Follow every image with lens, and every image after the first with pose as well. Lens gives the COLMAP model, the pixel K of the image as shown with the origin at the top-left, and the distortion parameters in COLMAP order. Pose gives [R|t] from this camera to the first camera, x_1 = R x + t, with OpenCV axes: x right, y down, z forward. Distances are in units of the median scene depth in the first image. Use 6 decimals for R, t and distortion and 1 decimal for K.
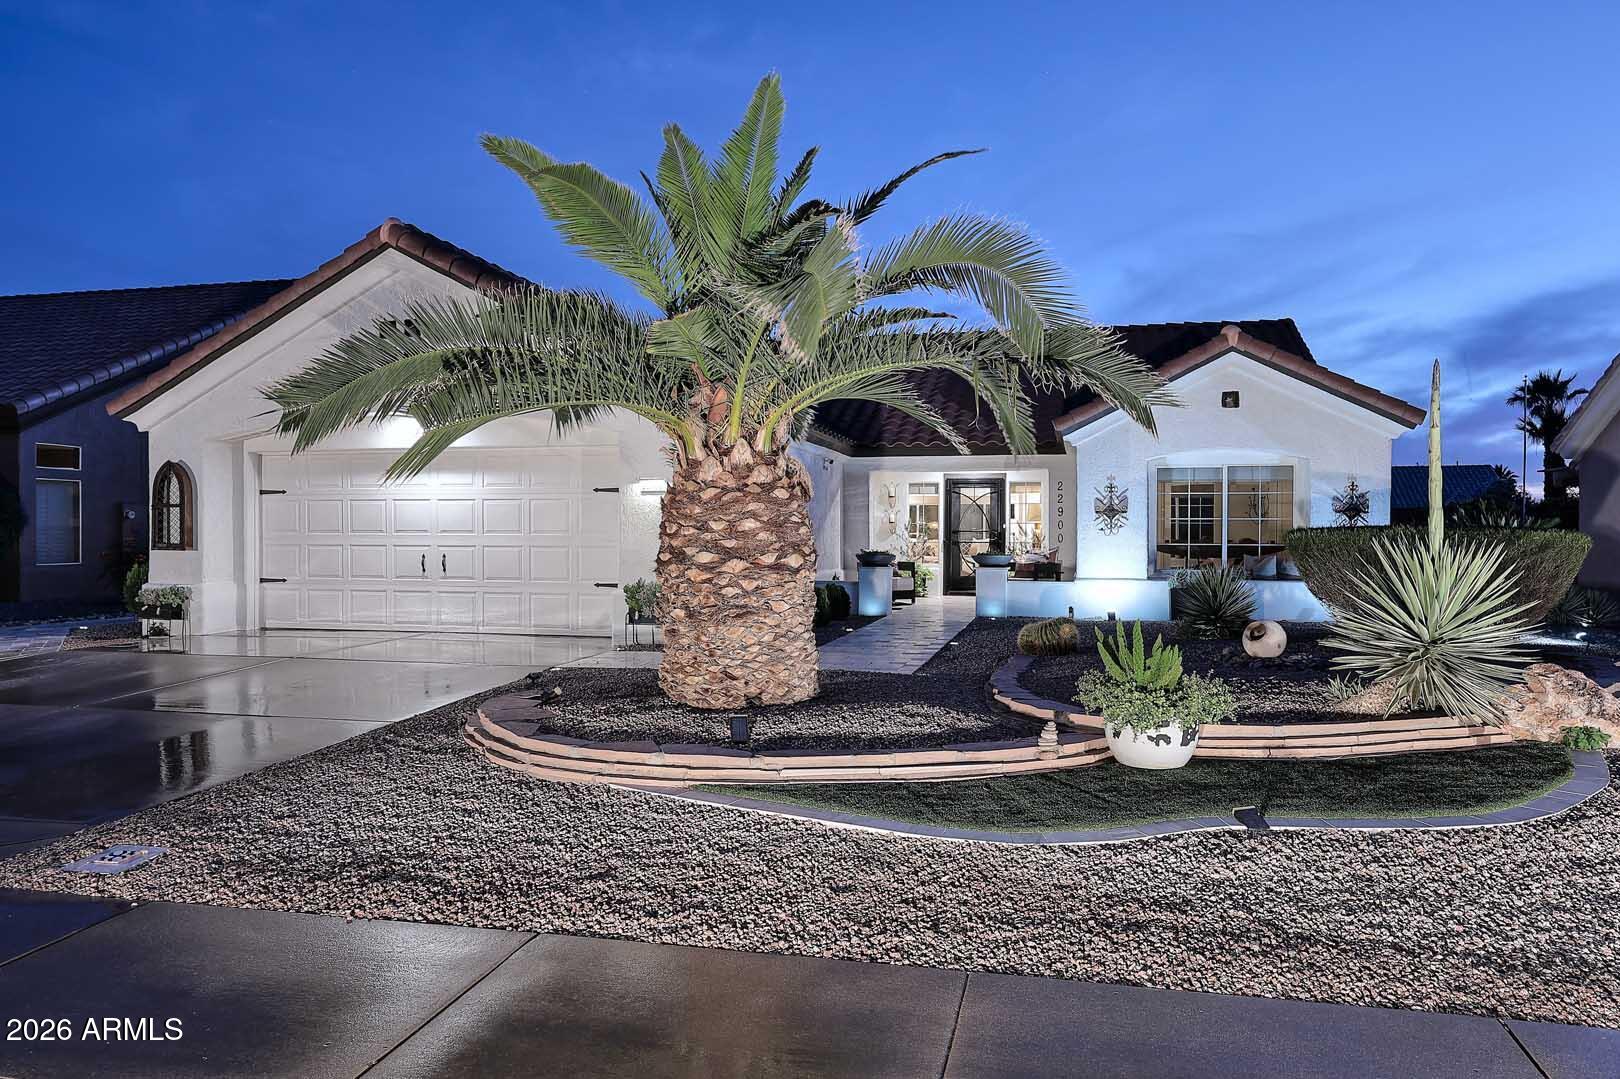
lens RADIAL K [[1116.6, 0, 809.7], [0, 1116.6, 537.9], [0, 0, 1]] dist [0.007756, 0.001797]
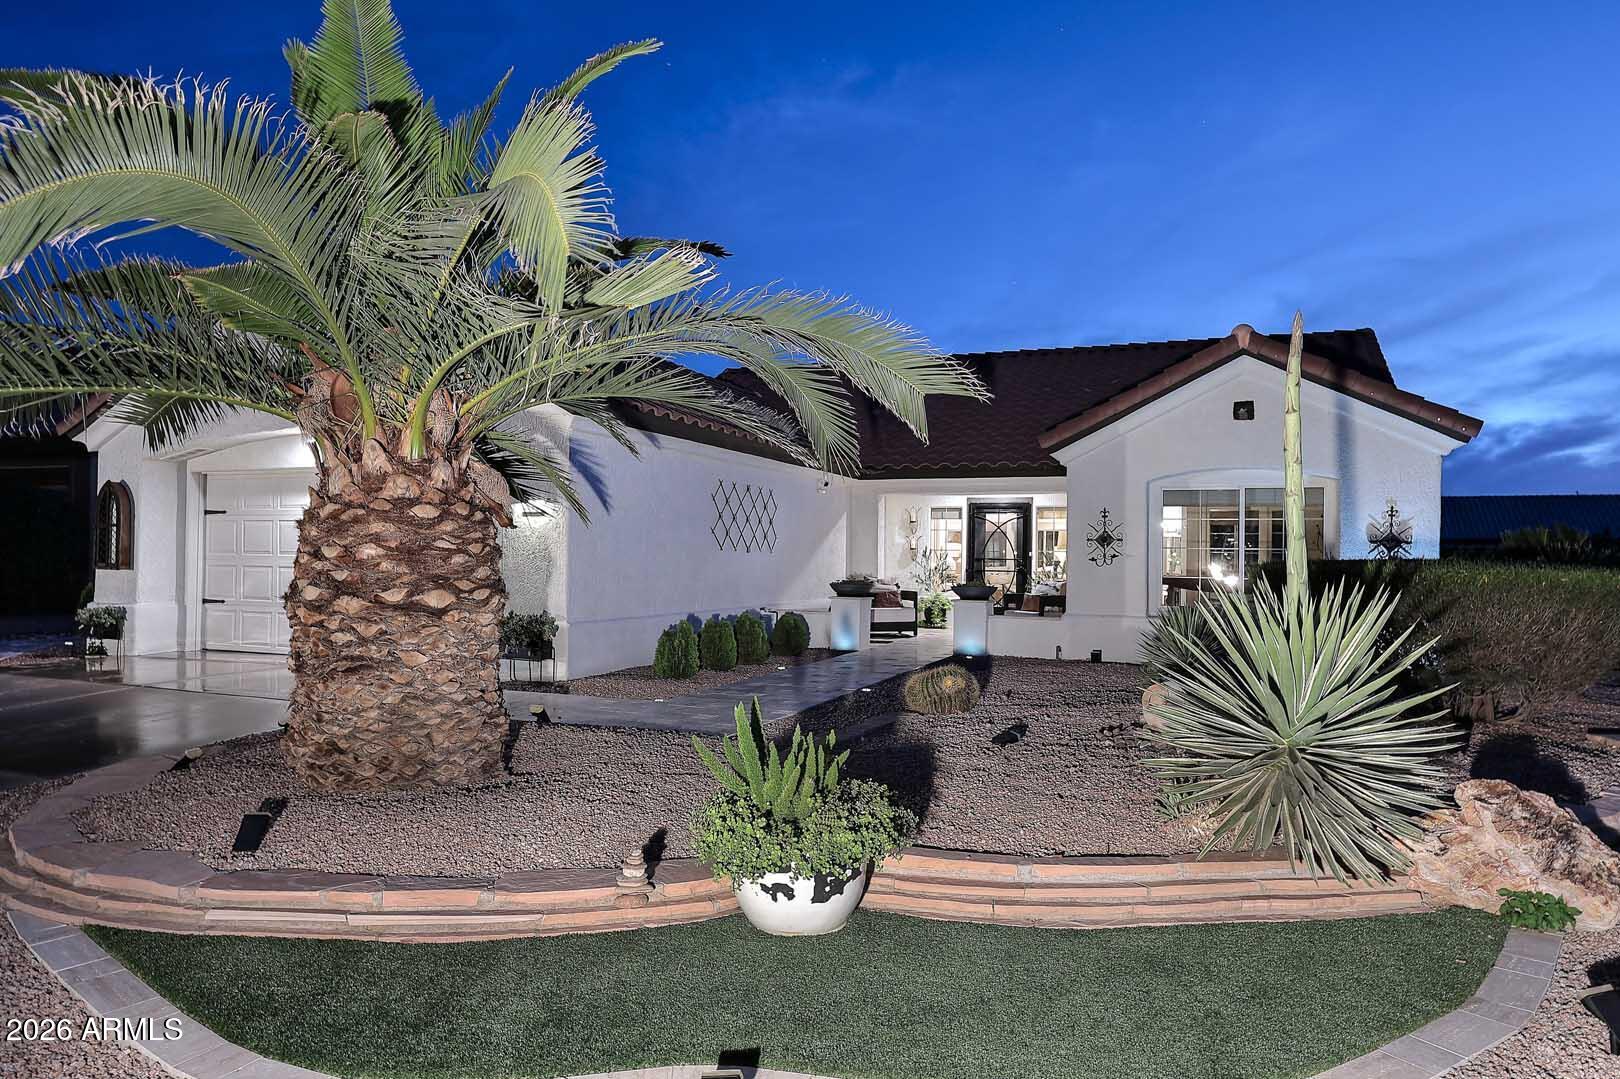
lens RADIAL K [[1031.1, 0, 810.0], [0, 1031.1, 537.2], [0, 0, 1]] dist [0.006023, 0.000795]
pose [[0.988097, 0.008487, -0.153596, 0.188575], [-0.012008, 0.999686, -0.022013, -0.005036], [0.153361, 0.023596, 0.987888, 0.182955]]
